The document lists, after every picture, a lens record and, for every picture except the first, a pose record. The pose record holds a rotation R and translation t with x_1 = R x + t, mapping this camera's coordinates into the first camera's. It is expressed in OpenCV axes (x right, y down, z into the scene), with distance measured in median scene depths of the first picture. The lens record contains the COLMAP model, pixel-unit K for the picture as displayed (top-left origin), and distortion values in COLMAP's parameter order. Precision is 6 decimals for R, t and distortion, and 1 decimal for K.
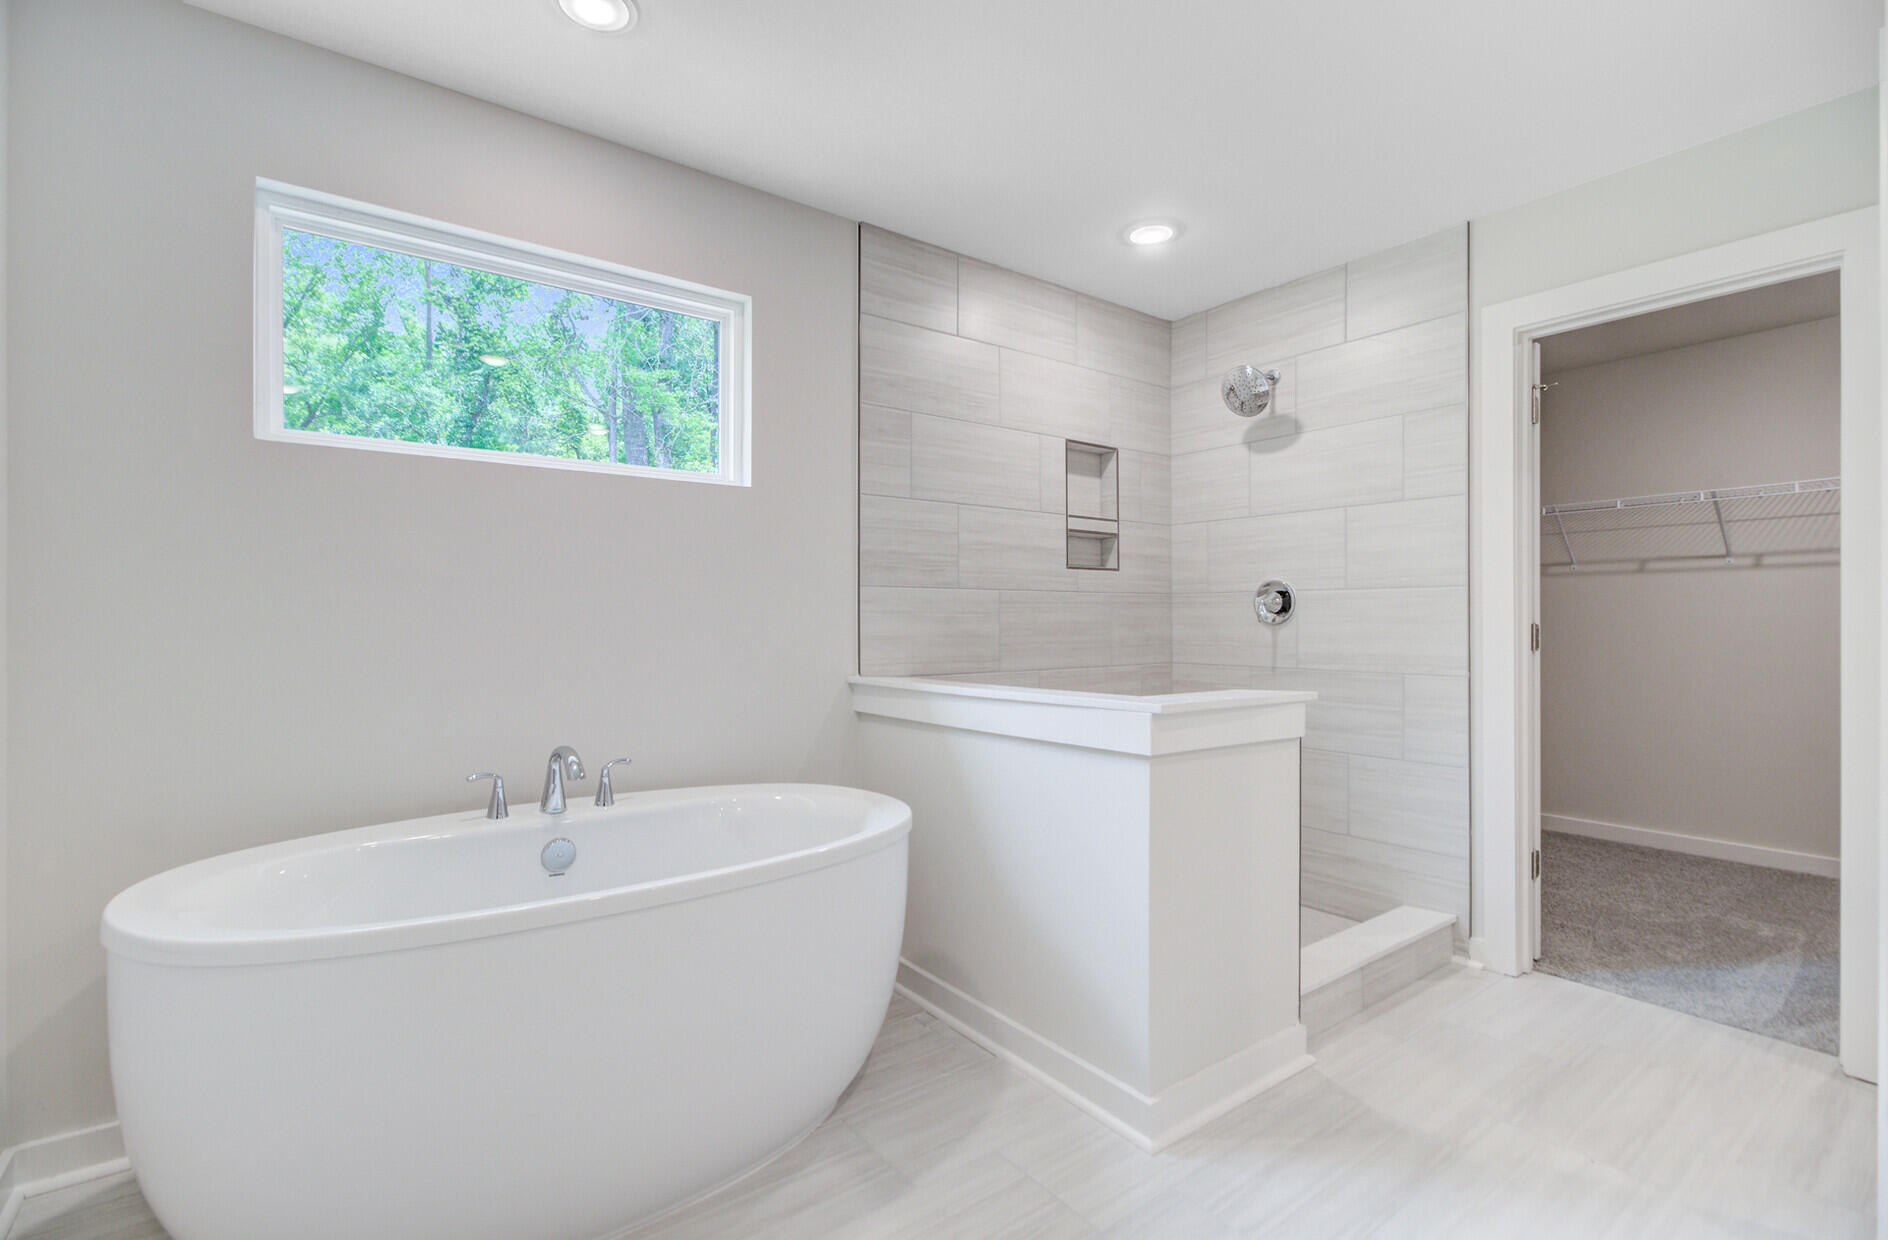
lens RADIAL K [[857.1, 0, 940.1], [0, 857.1, 612.4], [0, 0, 1]] dist [-0.001977, -0.000160]
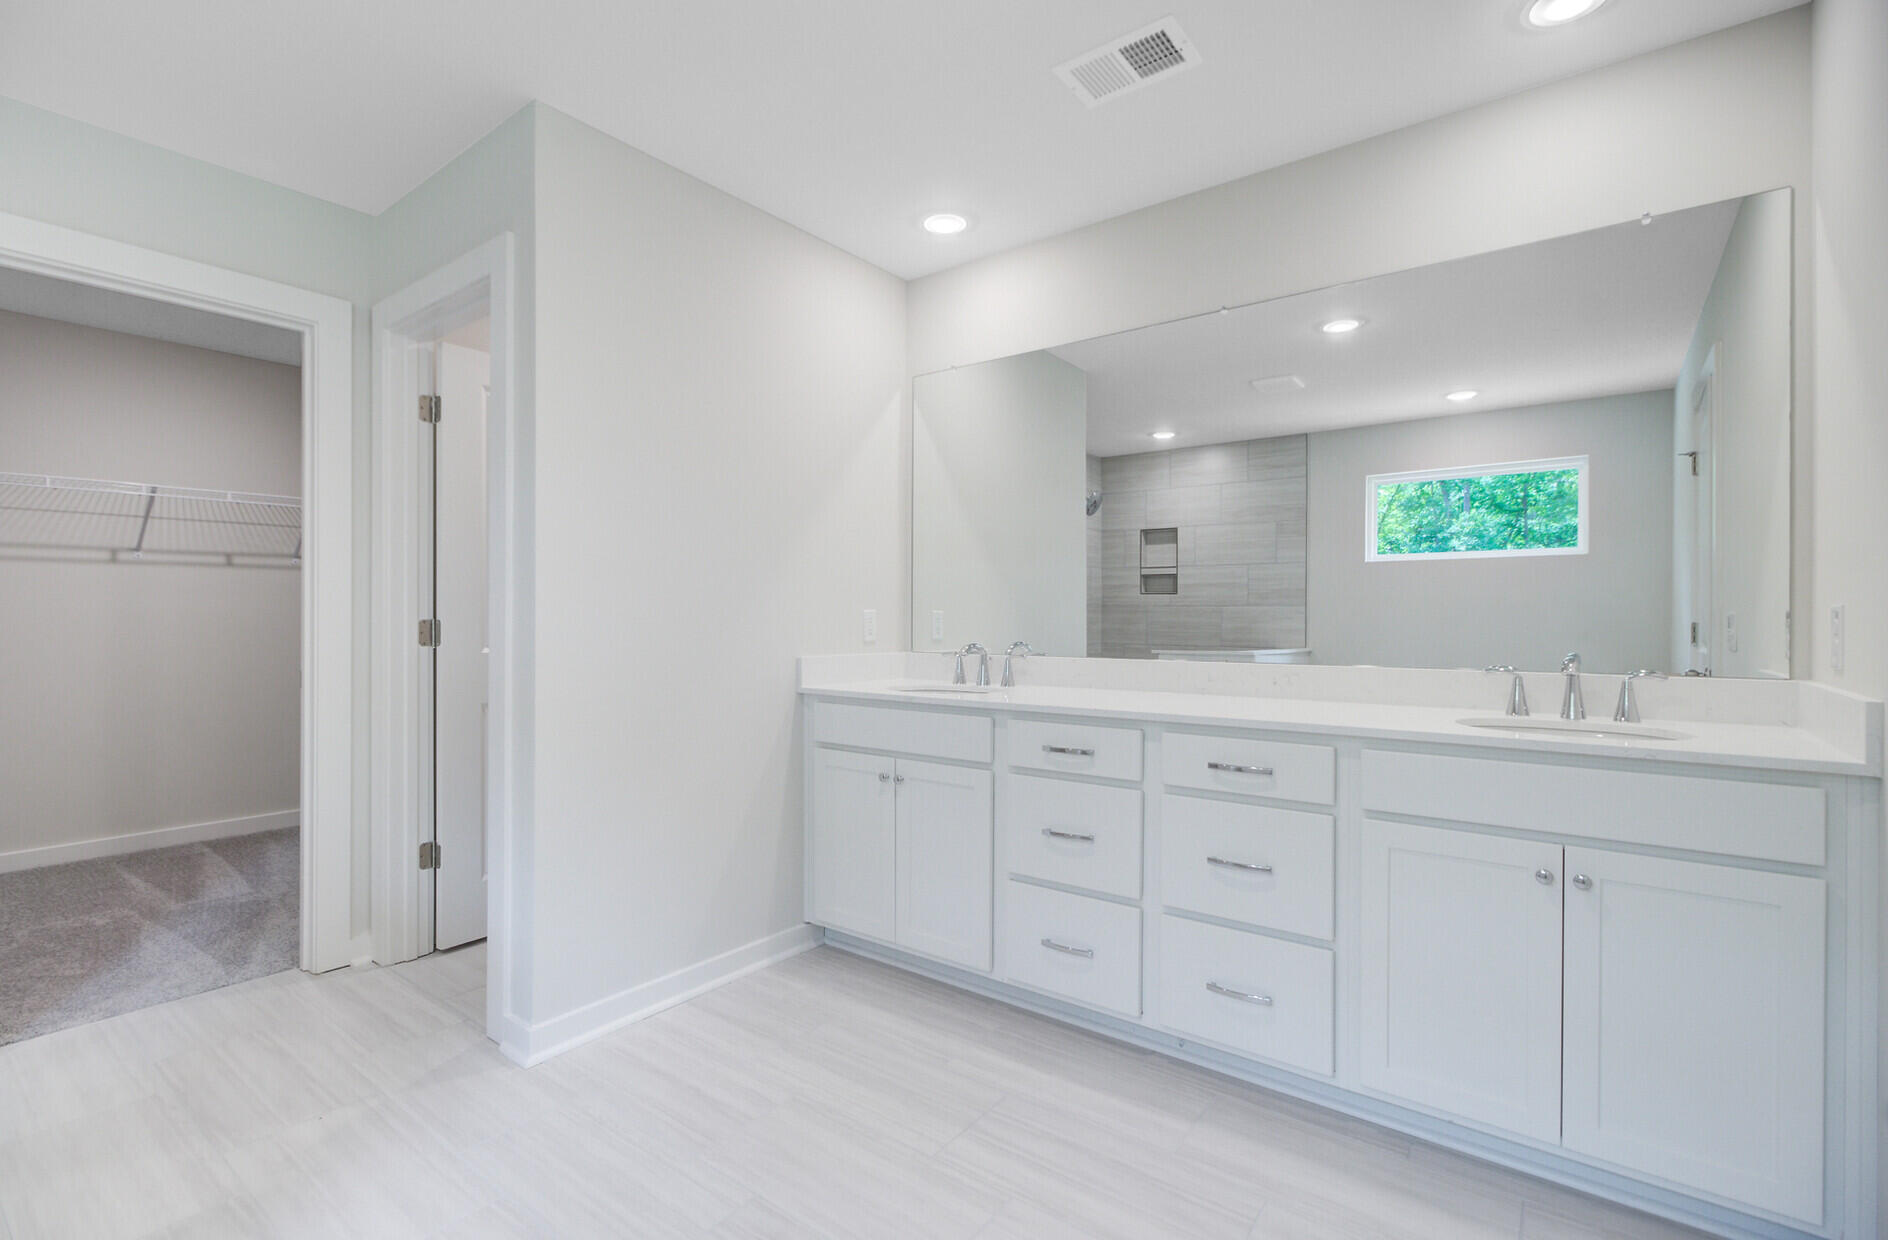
lens RADIAL K [[857.1, 0, 940.1], [0, 857.1, 612.4], [0, 0, 1]] dist [-0.001977, -0.000160]
pose [[-0.273534, 0.002738, 0.961858, -0.338659], [-0.011098, 0.999920, -0.006003, 0.003866], [-0.961798, -0.012316, -0.273482, 0.388054]]
